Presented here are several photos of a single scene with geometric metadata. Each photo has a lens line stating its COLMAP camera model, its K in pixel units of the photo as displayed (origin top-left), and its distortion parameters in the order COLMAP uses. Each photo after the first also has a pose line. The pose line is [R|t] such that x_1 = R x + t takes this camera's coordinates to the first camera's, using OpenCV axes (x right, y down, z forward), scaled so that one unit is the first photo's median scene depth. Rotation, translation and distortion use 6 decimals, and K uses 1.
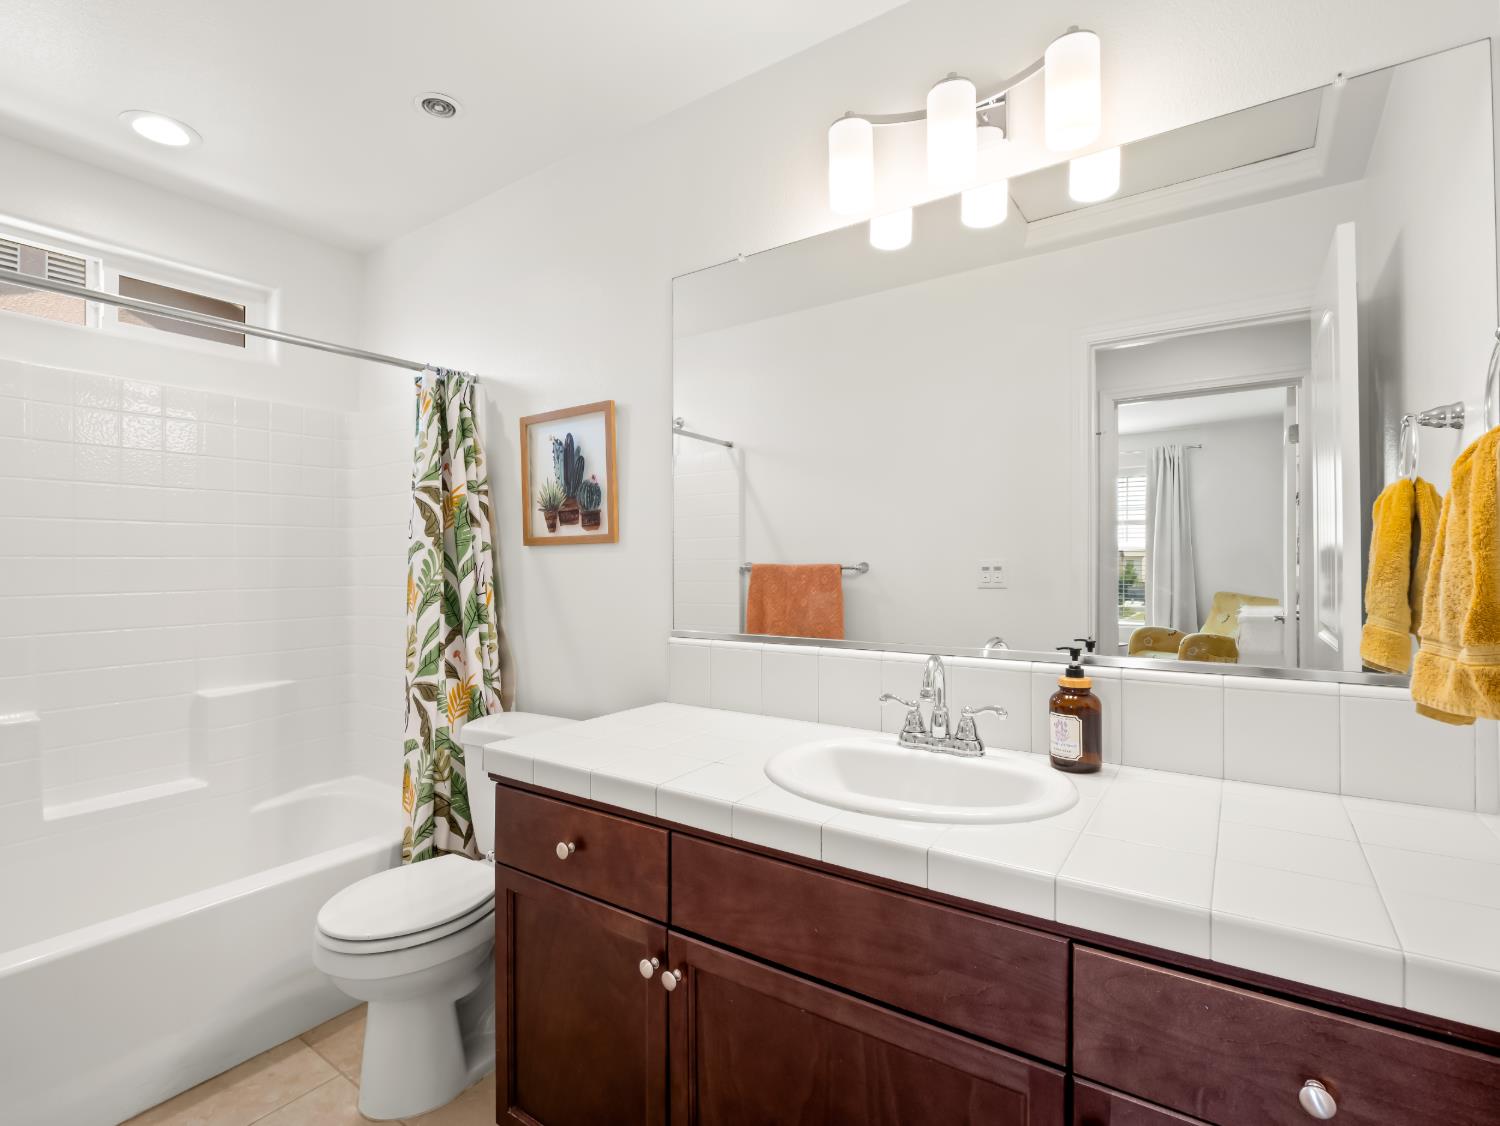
lens RADIAL K [[727.7, 0, 749.6], [0, 727.7, 561.1], [0, 0, 1]] dist [-0.008793, -0.004827]
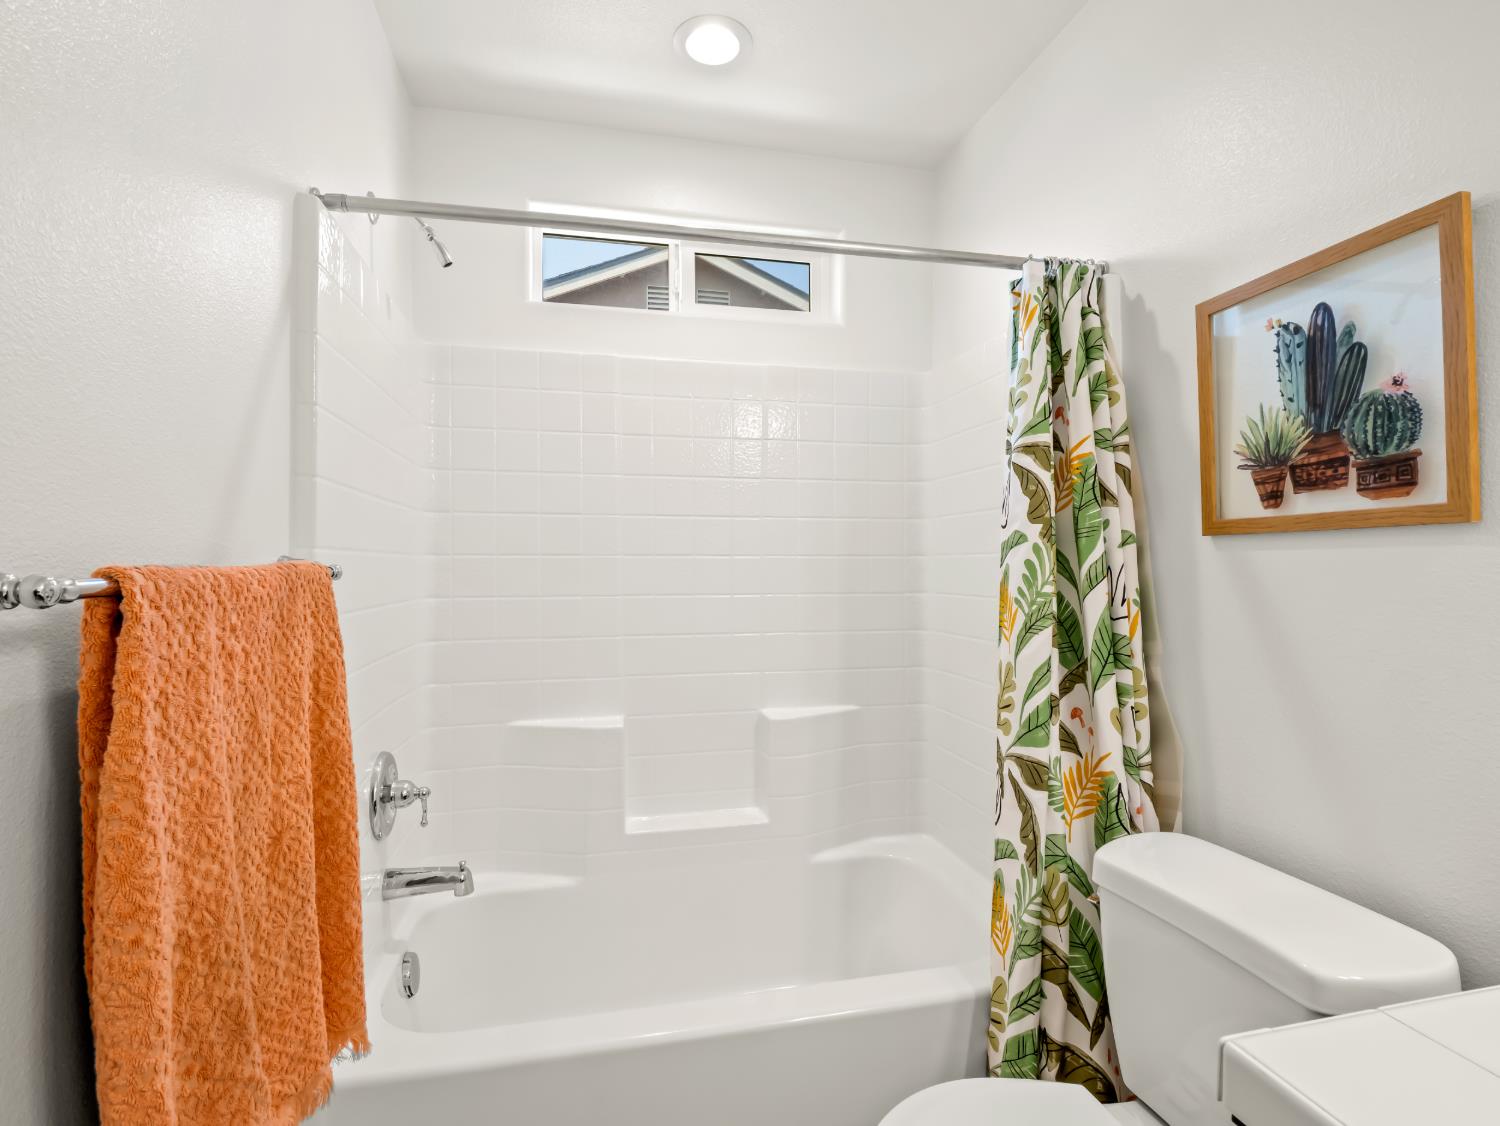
lens RADIAL K [[727.7, 0, 753.9], [0, 727.7, 557.0], [0, 0, 1]] dist [-0.008793, -0.004827]
pose [[0.745426, -0.000253, -0.666588, -0.201925], [-0.004339, 0.999977, -0.005233, -0.000320], [0.666574, 0.006793, 0.745408, 0.367379]]
